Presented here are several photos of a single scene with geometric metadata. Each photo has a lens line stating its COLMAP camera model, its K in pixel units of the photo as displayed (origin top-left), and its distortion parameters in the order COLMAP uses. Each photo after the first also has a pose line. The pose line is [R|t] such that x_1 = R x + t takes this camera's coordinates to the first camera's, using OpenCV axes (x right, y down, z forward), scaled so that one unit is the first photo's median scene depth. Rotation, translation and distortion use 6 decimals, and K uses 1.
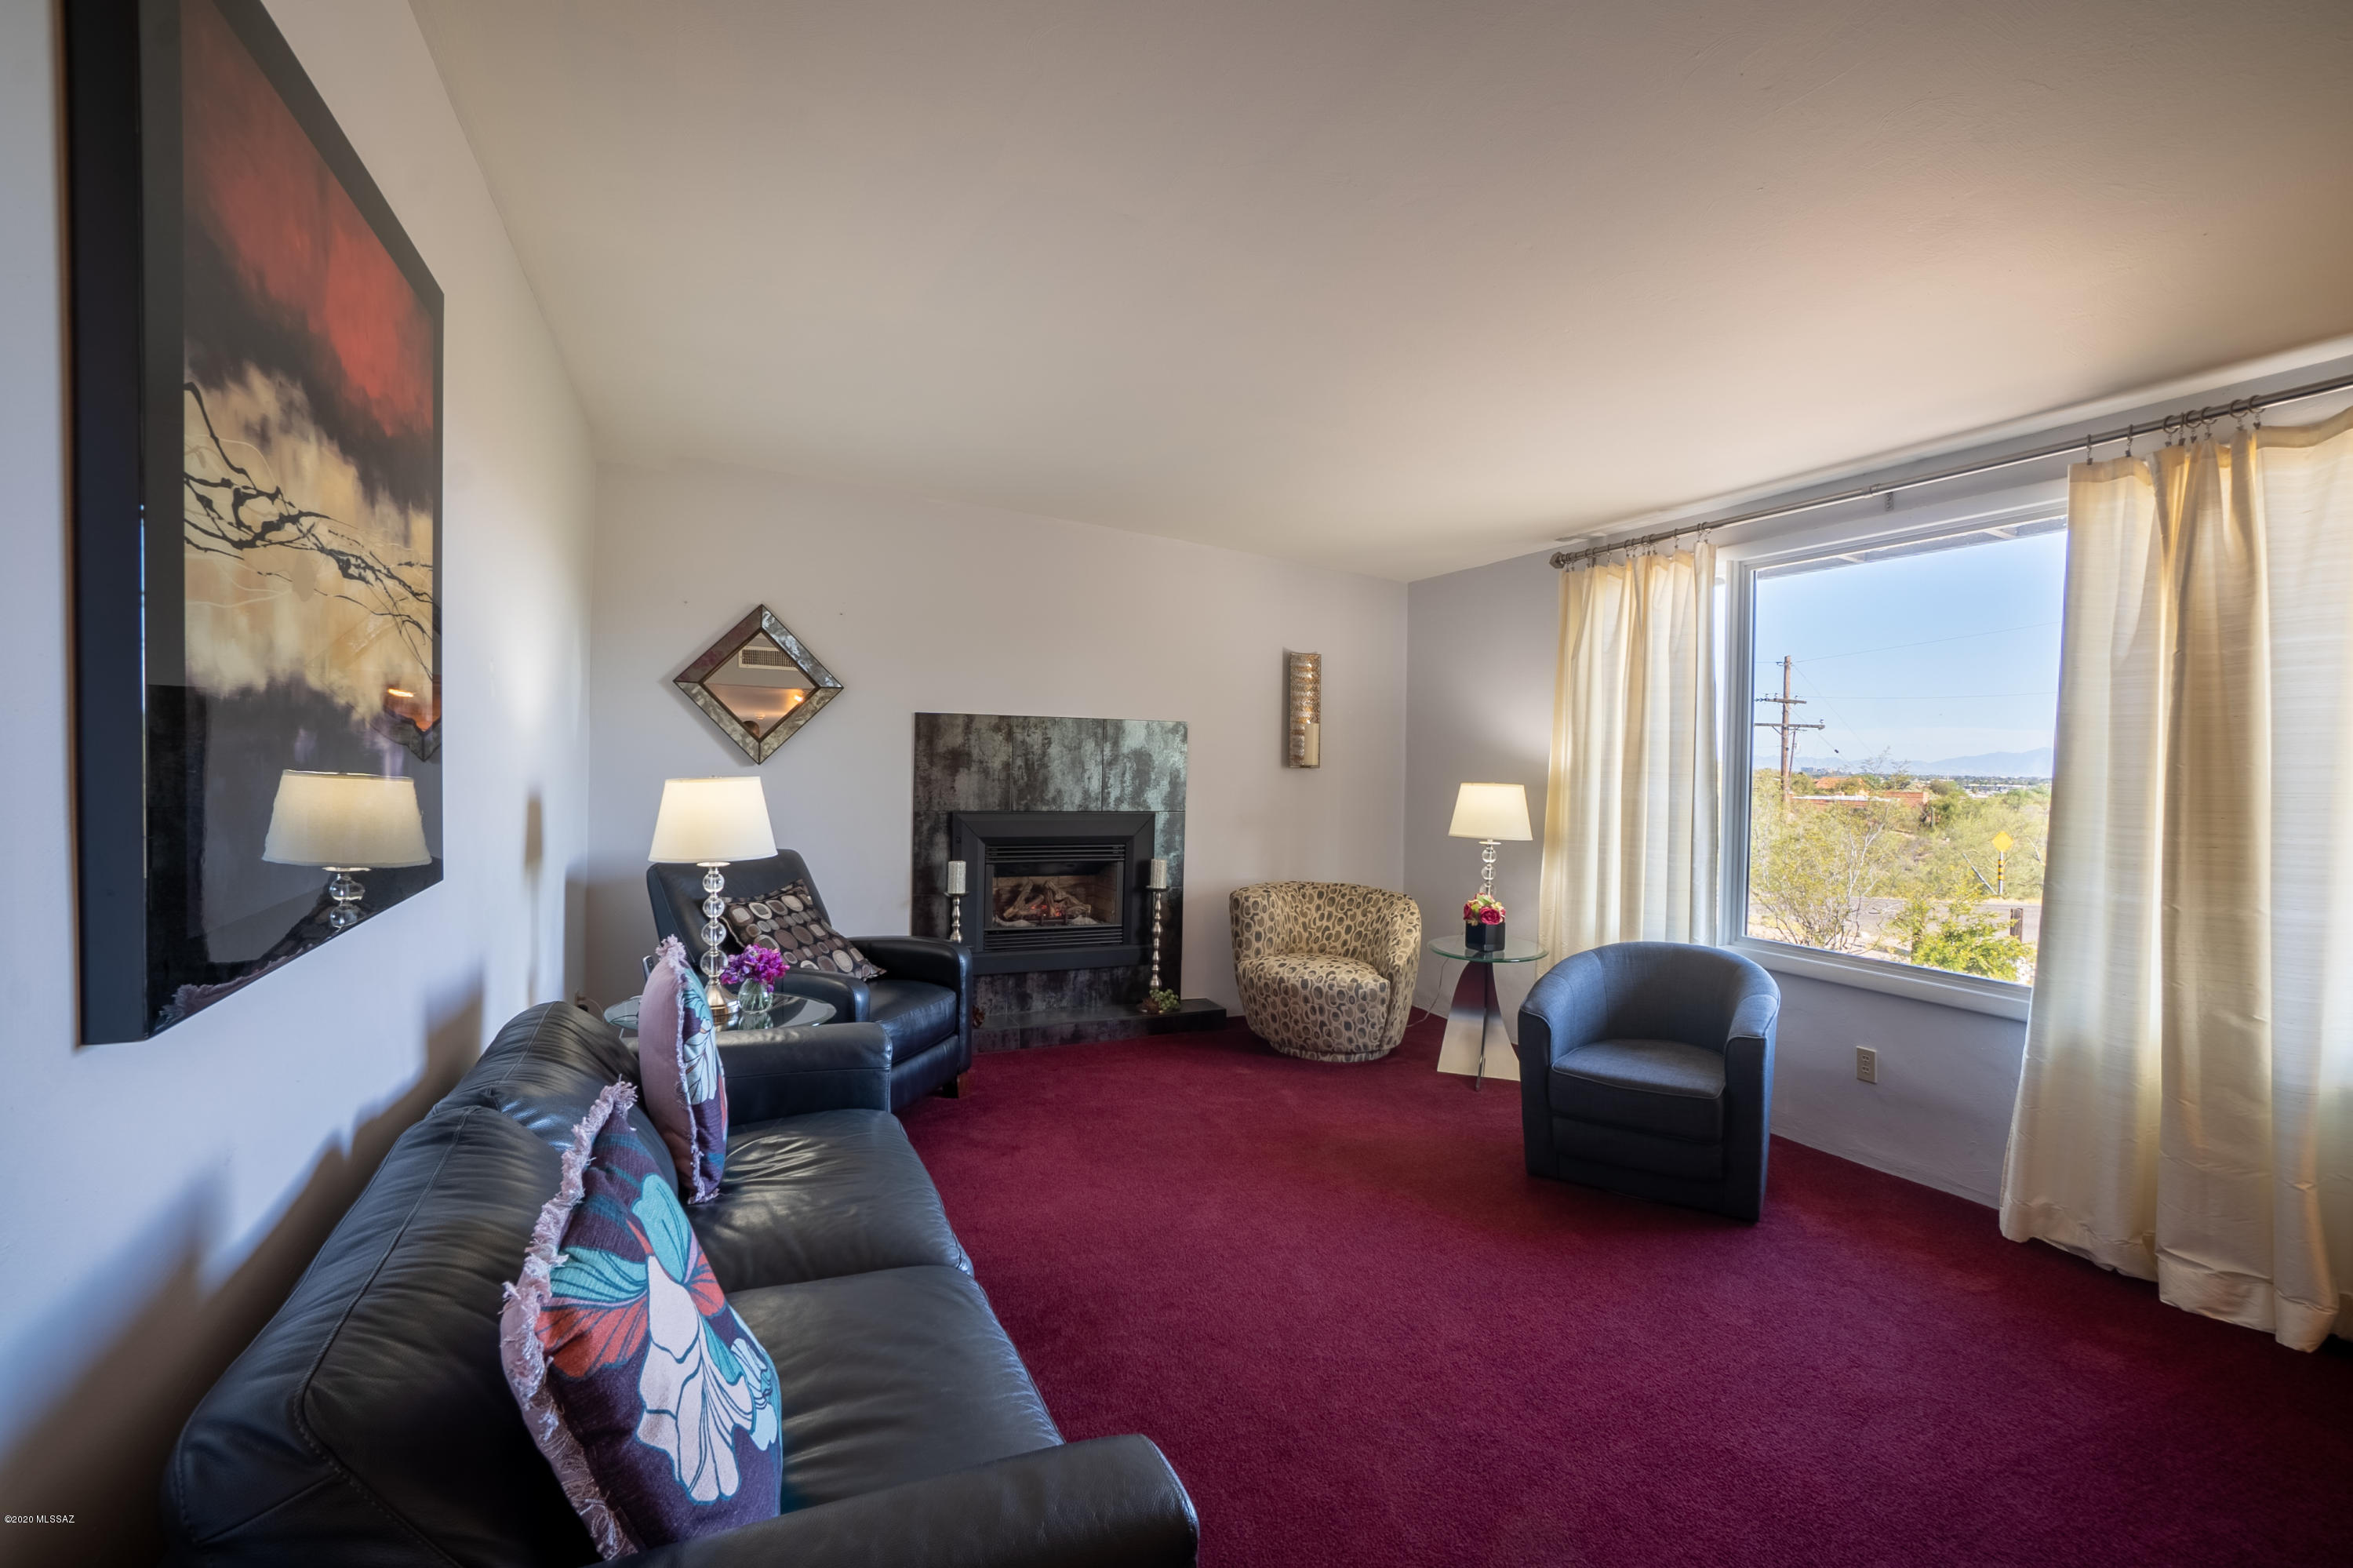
lens RADIAL K [[1015.1, 0, 1171.8], [0, 1015.1, 781.0], [0, 0, 1]] dist [-0.002665, 0.000393]
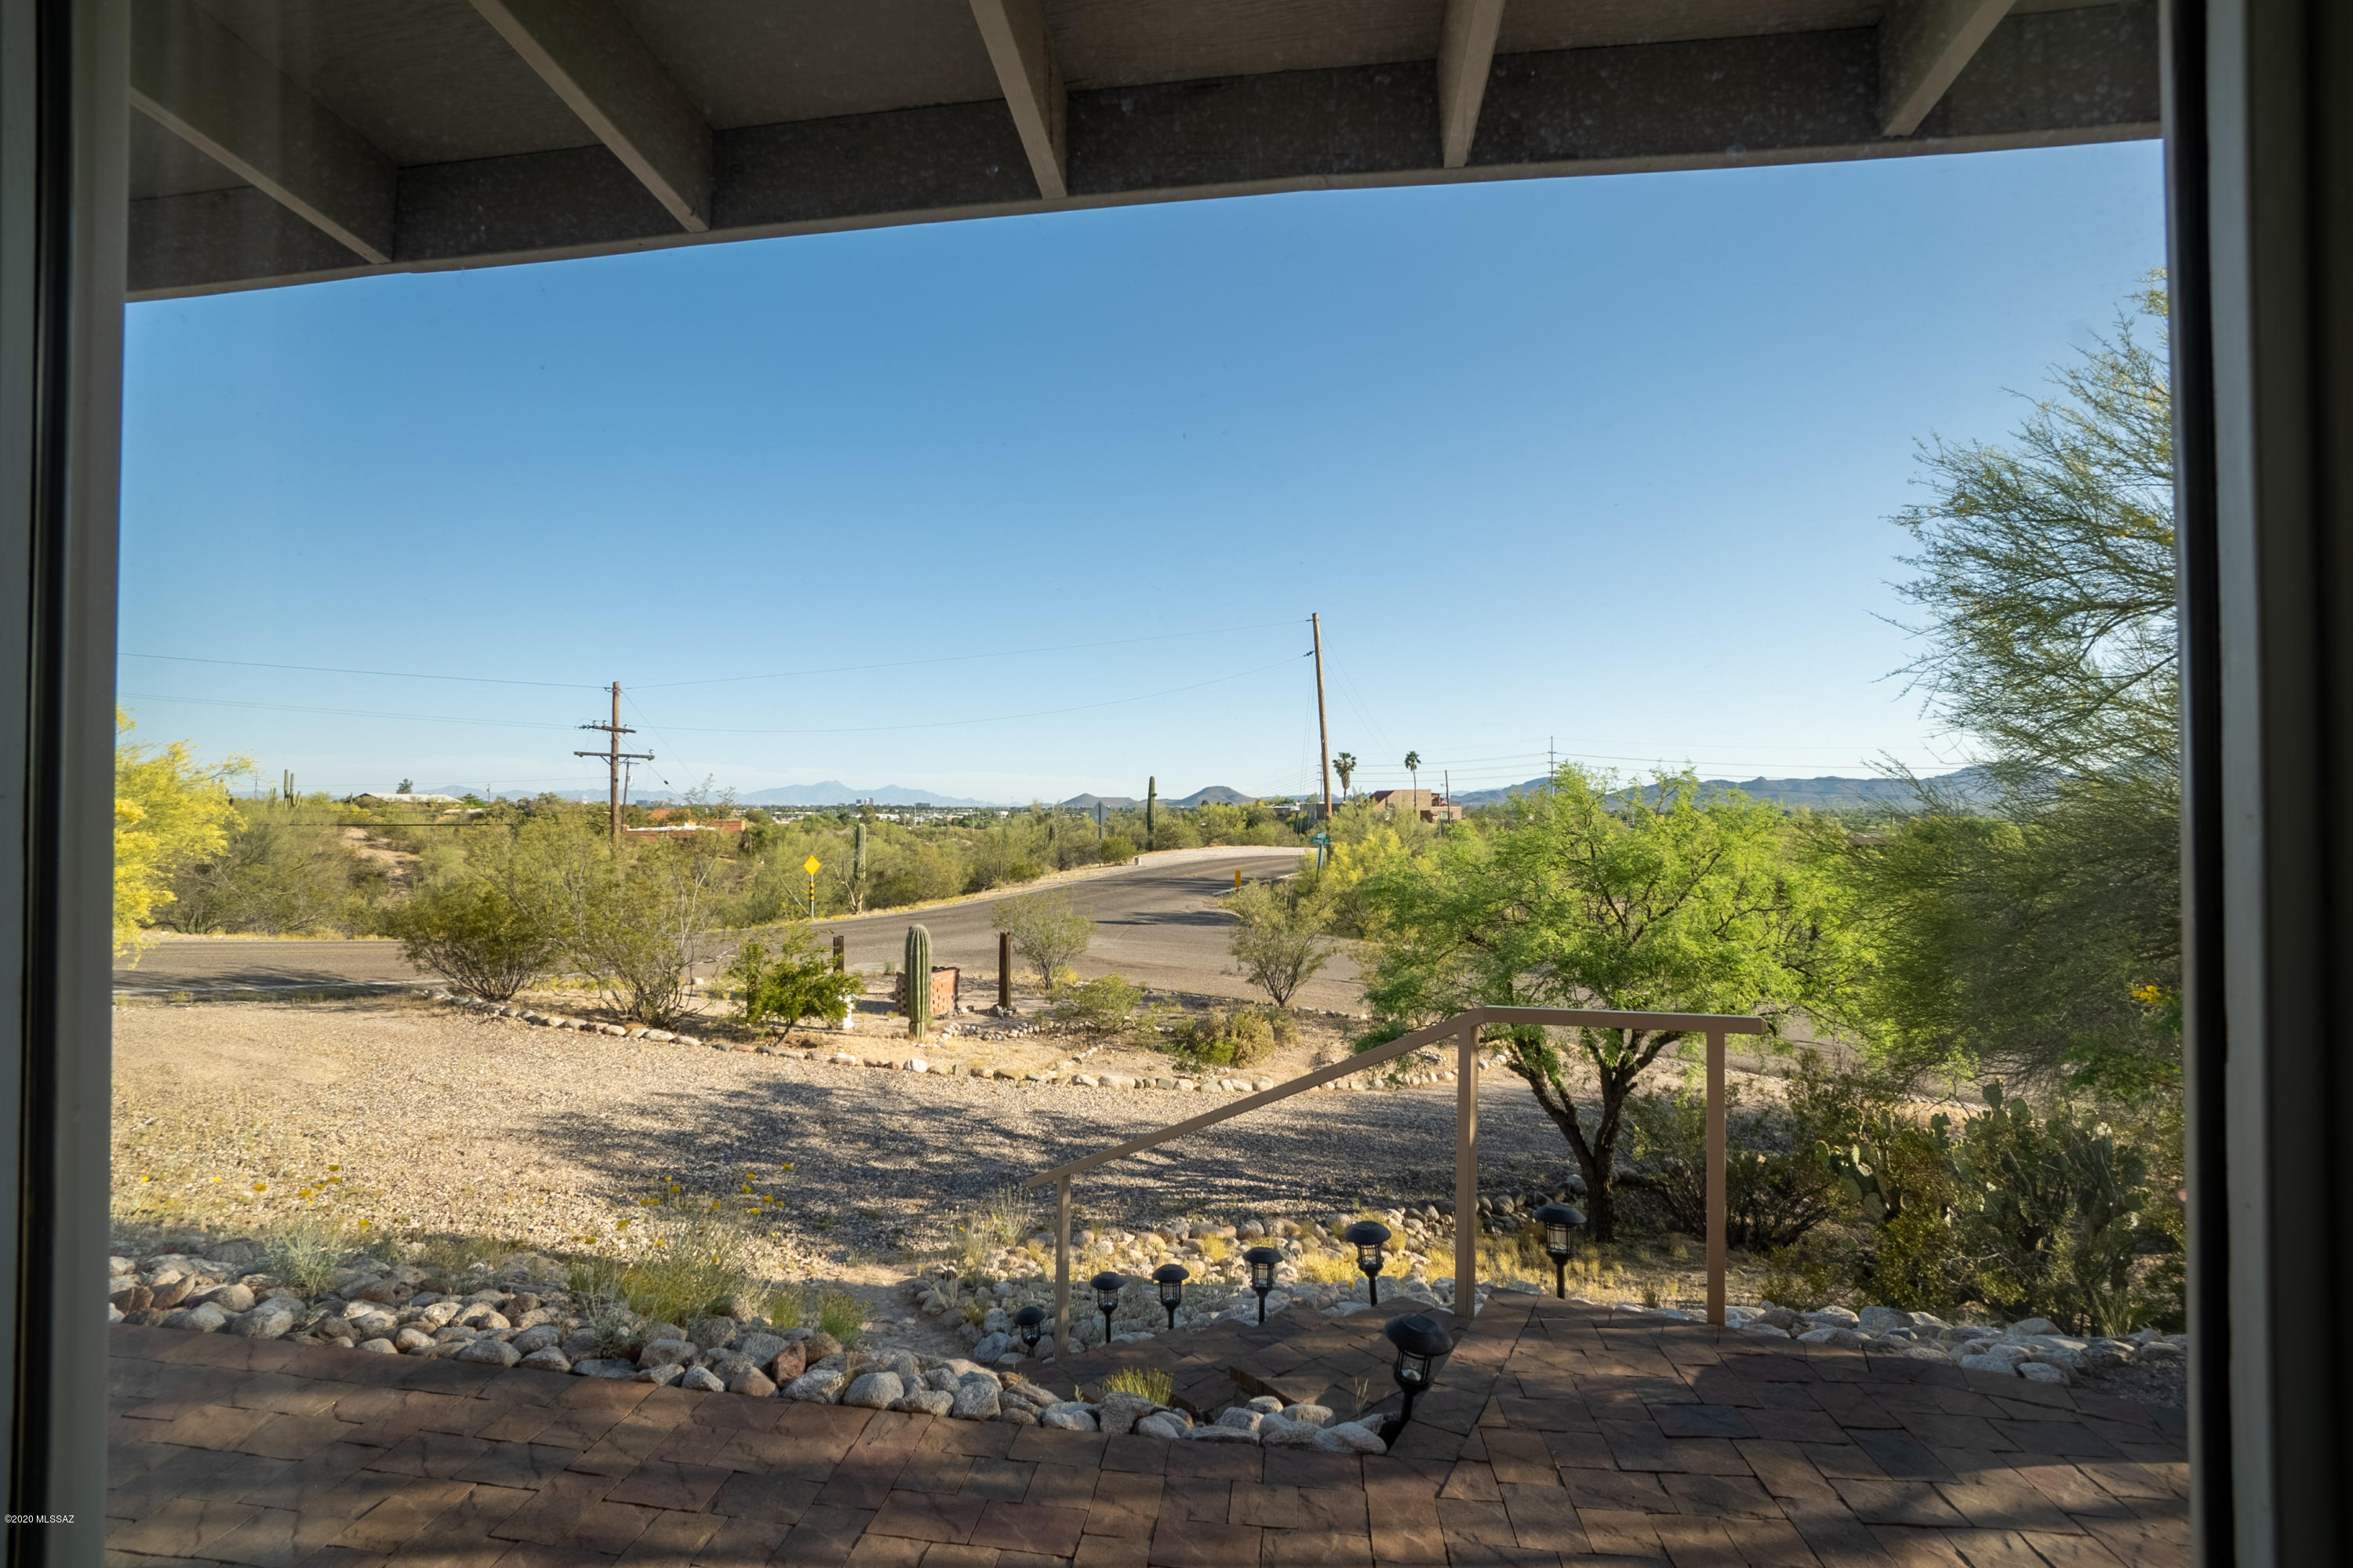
lens RADIAL K [[1015.1, 0, 1163.1], [0, 1015.1, 798.4], [0, 0, 1]] dist [-0.002665, 0.000393]
pose [[0.511399, -0.014524, 0.859221, 0.083764], [0.028837, 0.999584, -0.000267, 0.001029], [-0.858860, 0.024914, 0.511605, 0.123409]]
